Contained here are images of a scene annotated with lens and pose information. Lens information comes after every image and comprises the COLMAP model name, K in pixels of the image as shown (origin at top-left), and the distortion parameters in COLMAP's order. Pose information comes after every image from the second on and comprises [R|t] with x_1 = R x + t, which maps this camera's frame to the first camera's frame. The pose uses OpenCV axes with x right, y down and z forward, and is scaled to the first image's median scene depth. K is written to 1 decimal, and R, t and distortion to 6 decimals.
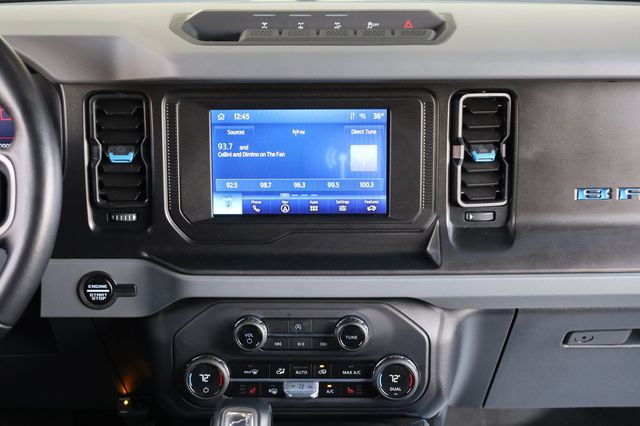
lens RADIAL K [[884.4, 0, 322.7], [0, 884.4, 217.3], [0, 0, 1]] dist [-0.026604, 0.000000]
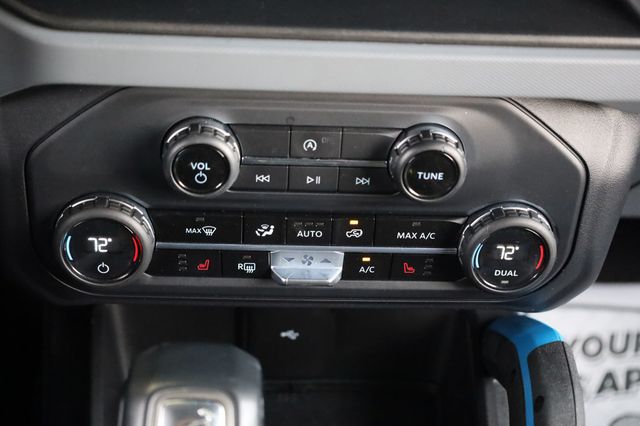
lens RADIAL K [[1060.2, 0, 315.5], [0, 1060.2, 211.0], [0, 0, 1]] dist [-0.000148, 0.000000]
pose [[0.996709, 0.020960, 0.078307, -0.065578], [-0.047811, 0.932089, 0.359059, -0.037146], [-0.065463, -0.361622, 0.930024, 0.487199]]
